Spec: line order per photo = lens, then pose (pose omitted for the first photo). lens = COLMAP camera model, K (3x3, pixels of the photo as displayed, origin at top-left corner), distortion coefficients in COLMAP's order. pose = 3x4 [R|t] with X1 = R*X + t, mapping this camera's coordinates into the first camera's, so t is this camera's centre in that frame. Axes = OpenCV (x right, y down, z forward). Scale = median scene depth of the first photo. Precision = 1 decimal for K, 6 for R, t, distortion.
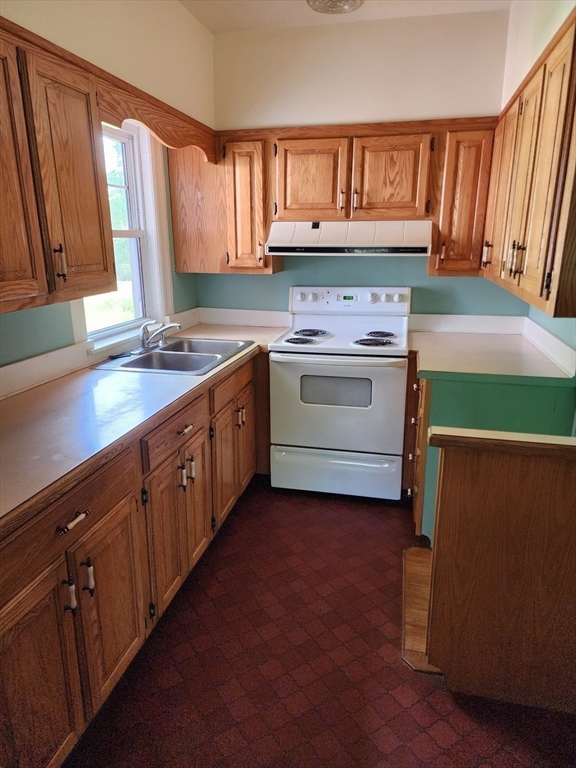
lens RADIAL K [[516.4, 0, 283.4], [0, 516.4, 379.7], [0, 0, 1]] dist [0.067600, -0.035458]
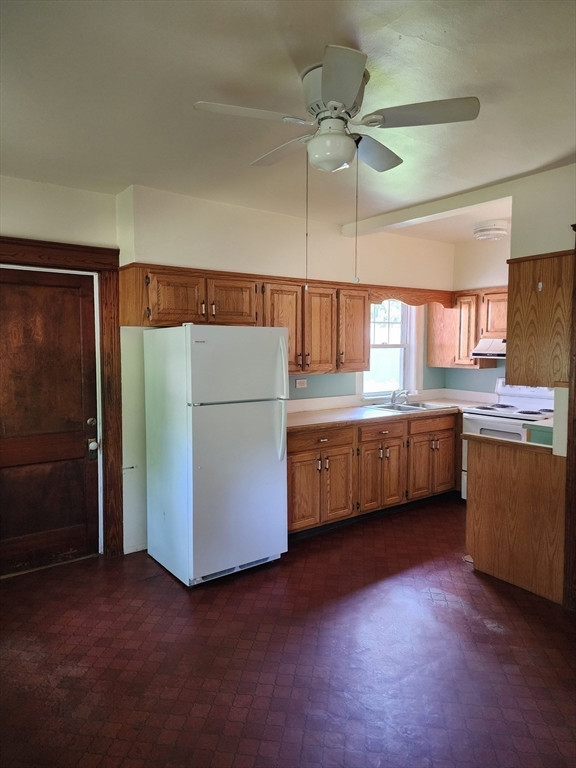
lens RADIAL K [[516.4, 0, 295.1], [0, 516.4, 379.2], [0, 0, 1]] dist [0.067600, -0.035458]
pose [[0.779558, 0.047917, -0.624495, 0.599097], [-0.167428, 0.976728, -0.134057, 0.159135], [0.603538, 0.209063, 0.769438, -0.668119]]
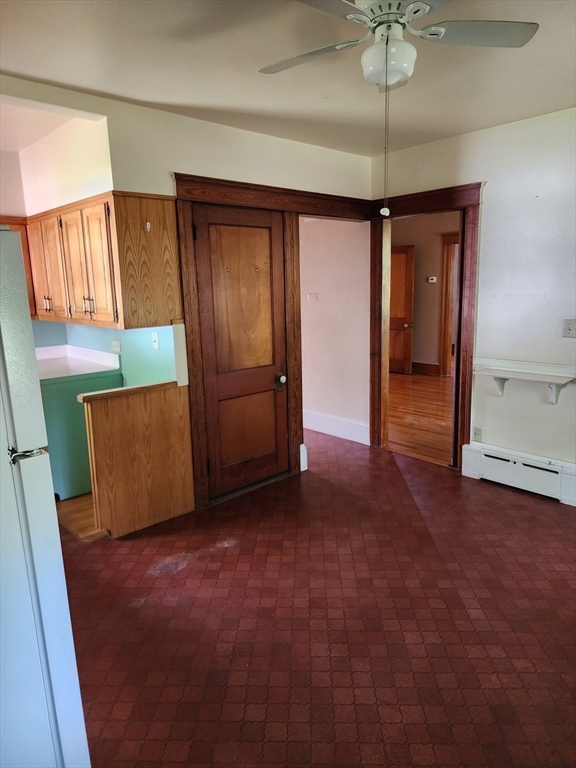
lens RADIAL K [[516.4, 0, 291.5], [0, 516.4, 370.3], [0, 0, 1]] dist [0.067600, -0.035458]
pose [[0.548132, -0.152312, 0.822406, -0.446885], [0.237242, 0.971207, 0.021749, 0.079379], [-0.802039, 0.183188, 0.568485, -0.370974]]
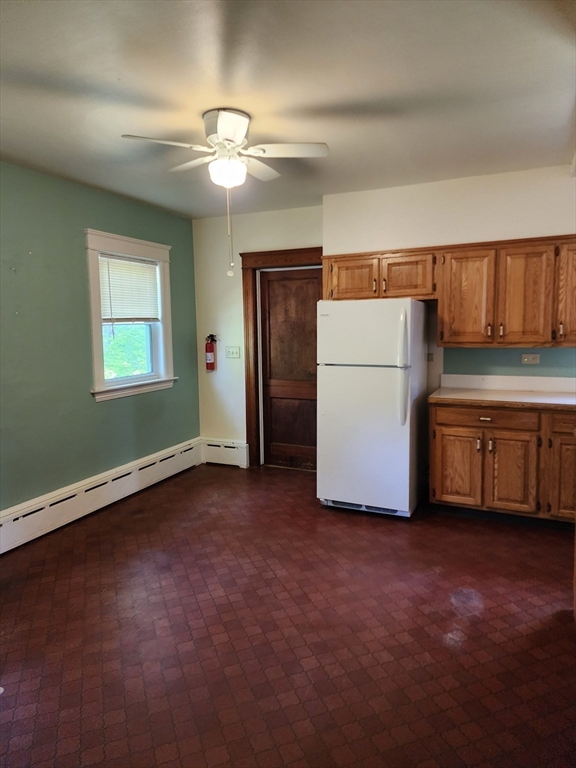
lens RADIAL K [[516.4, 0, 291.8], [0, 516.4, 380.9], [0, 0, 1]] dist [0.067600, -0.035458]
pose [[-0.179615, 0.114212, -0.977085, 1.116713], [-0.240283, 0.958060, 0.156158, -0.049262], [0.953941, 0.262825, -0.144639, 0.167461]]
